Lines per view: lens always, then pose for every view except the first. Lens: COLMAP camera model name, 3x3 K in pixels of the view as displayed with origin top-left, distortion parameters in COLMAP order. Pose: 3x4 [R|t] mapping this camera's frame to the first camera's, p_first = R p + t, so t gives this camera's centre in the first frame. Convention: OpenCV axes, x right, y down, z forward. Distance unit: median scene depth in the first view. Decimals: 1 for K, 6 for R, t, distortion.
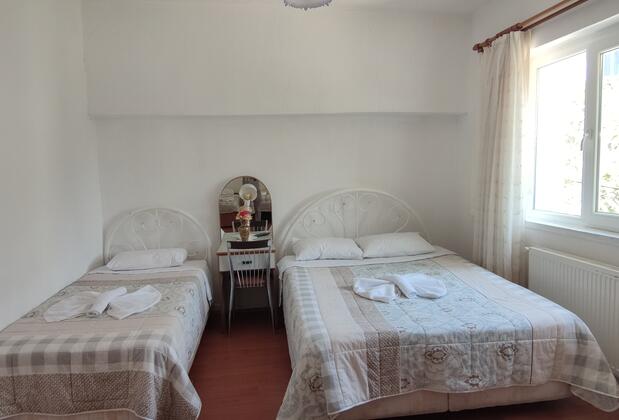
lens RADIAL K [[433.0, 0, 310.4], [0, 433.0, 210.2], [0, 0, 1]] dist [0.025833, -0.013469]
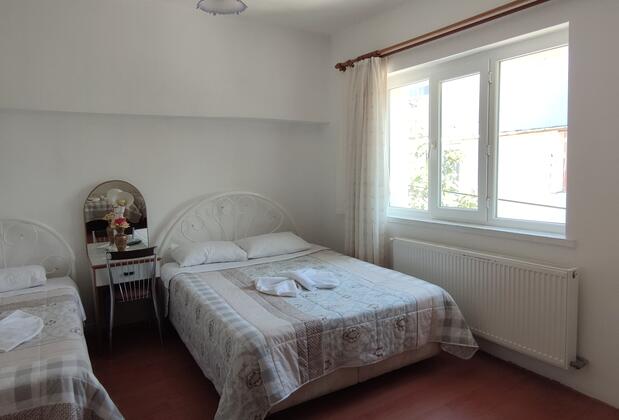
lens RADIAL K [[433.0, 0, 313.0], [0, 433.0, 209.8], [0, 0, 1]] dist [0.025833, -0.013469]
pose [[0.915395, -0.034236, 0.401098, -0.179440], [0.037764, 0.999286, -0.000892, 0.000476], [-0.400781, 0.015964, 0.916035, -0.008415]]
